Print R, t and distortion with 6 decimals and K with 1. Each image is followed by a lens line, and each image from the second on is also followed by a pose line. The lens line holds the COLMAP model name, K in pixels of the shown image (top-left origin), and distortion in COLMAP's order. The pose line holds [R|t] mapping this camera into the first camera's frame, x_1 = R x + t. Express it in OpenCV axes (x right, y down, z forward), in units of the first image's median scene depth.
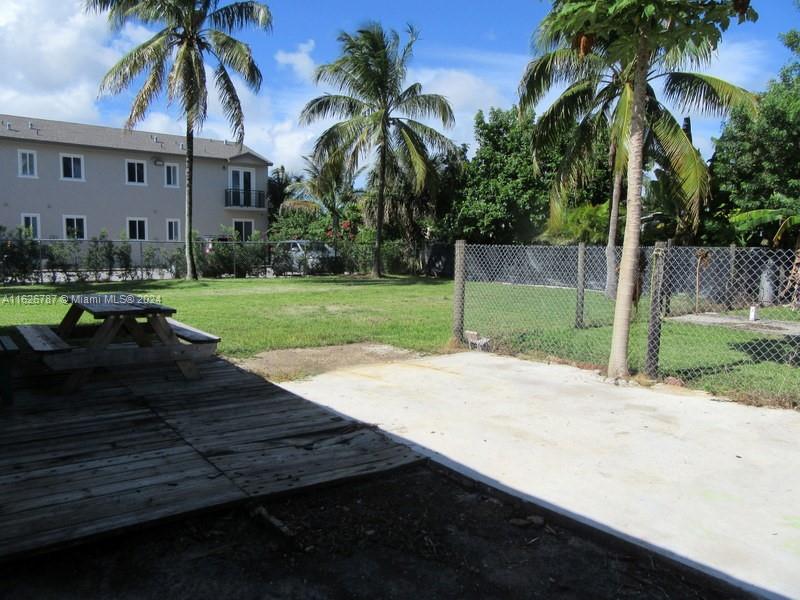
lens RADIAL K [[585.3, 0, 399.8], [0, 585.3, 296.6], [0, 0, 1]] dist [-0.027302, 0.031840]
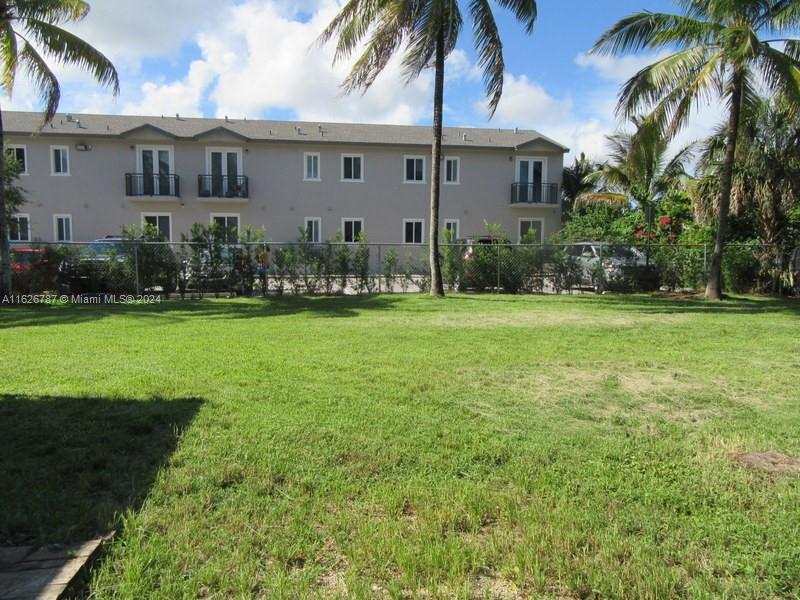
lens RADIAL K [[585.3, 0, 399.8], [0, 585.3, 296.6], [0, 0, 1]] dist [-0.027302, 0.031840]
pose [[0.872123, 0.036672, -0.487910, -0.025589], [-0.040460, 0.999177, 0.002779, -0.020106], [0.487611, 0.017317, 0.872889, 0.240769]]
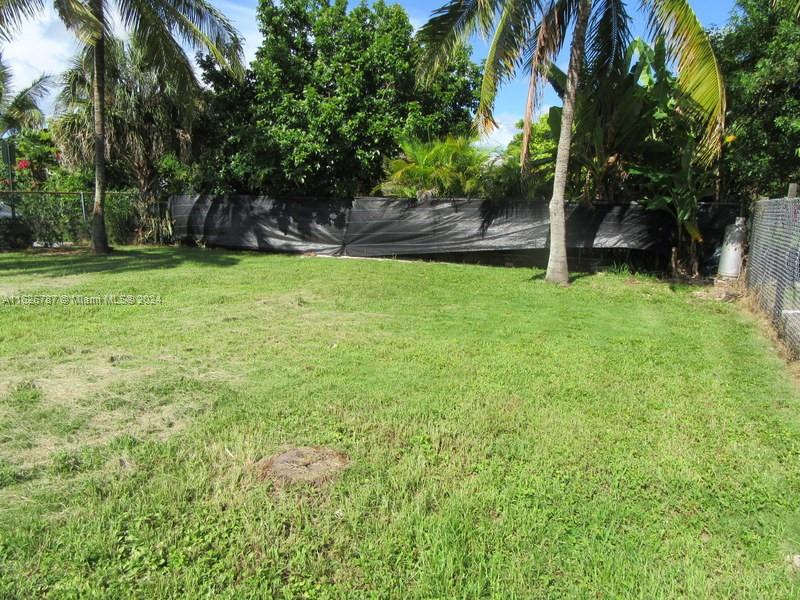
lens RADIAL K [[585.3, 0, 399.8], [0, 585.3, 296.6], [0, 0, 1]] dist [-0.027302, 0.031840]
pose [[0.880462, -0.073941, 0.468315, -0.046448], [0.038884, 0.995698, 0.084103, -0.022854], [-0.472519, -0.055839, 0.879550, 0.303882]]
